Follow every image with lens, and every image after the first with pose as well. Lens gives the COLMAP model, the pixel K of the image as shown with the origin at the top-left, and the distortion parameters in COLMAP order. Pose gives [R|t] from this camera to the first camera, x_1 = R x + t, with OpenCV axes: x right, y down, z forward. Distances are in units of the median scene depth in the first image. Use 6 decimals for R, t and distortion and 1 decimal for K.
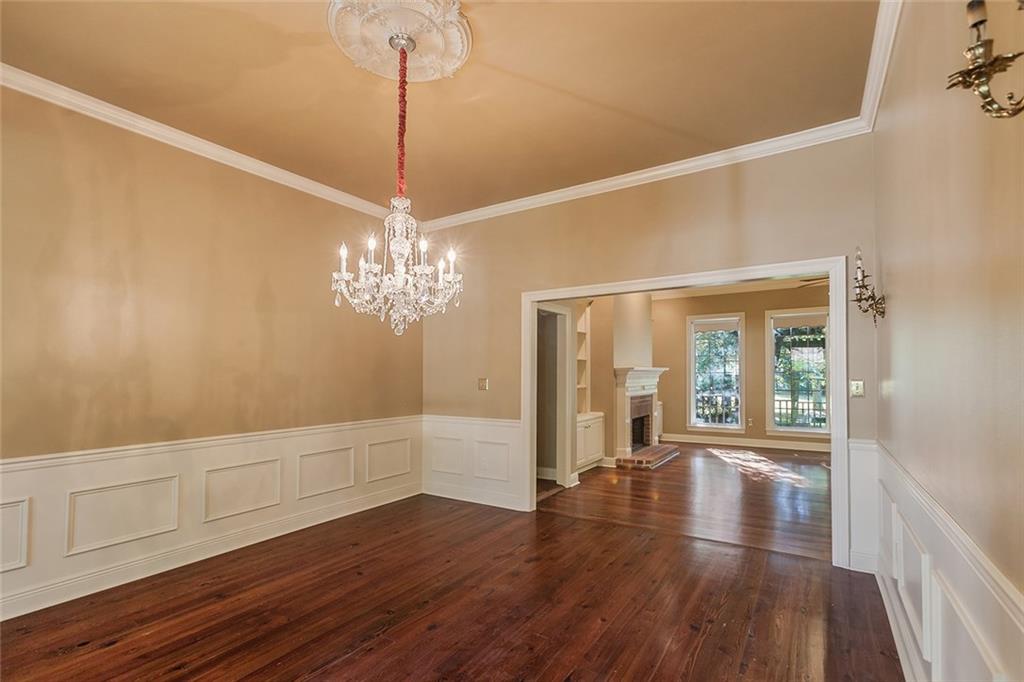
lens RADIAL K [[476.3, 0, 510.8], [0, 476.3, 357.3], [0, 0, 1]] dist [-0.001432, 0.000122]
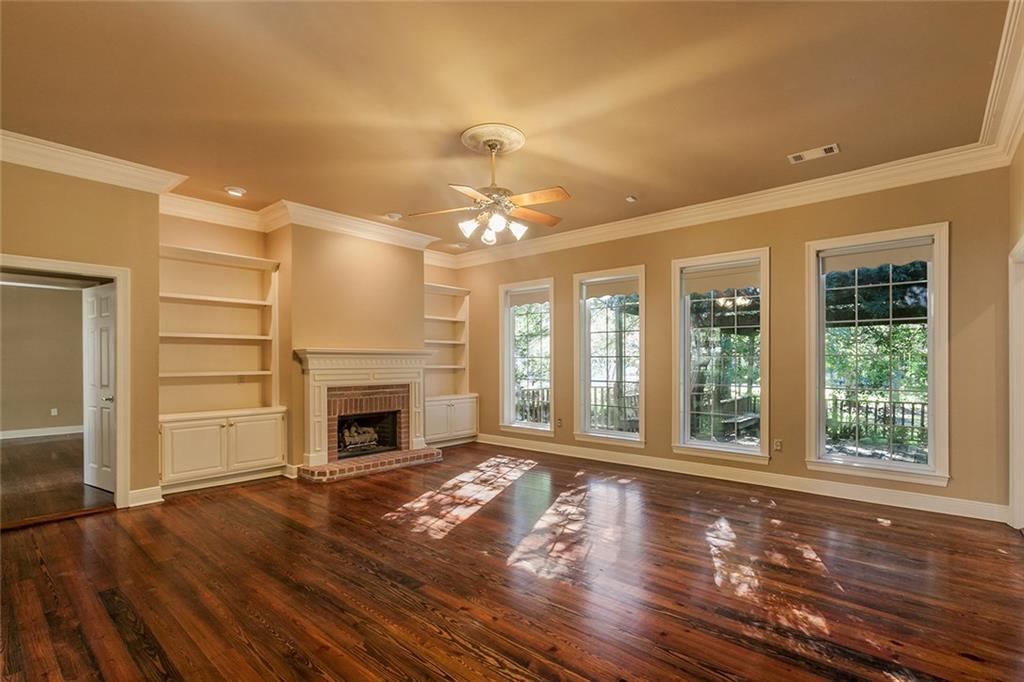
lens RADIAL K [[476.3, 0, 510.8], [0, 476.3, 357.3], [0, 0, 1]] dist [-0.001432, 0.000122]
pose [[0.987171, 0.011986, -0.159214, 0.592213], [-0.006225, 0.999309, 0.036636, 0.004138], [0.159543, -0.035175, 0.986564, 0.259326]]
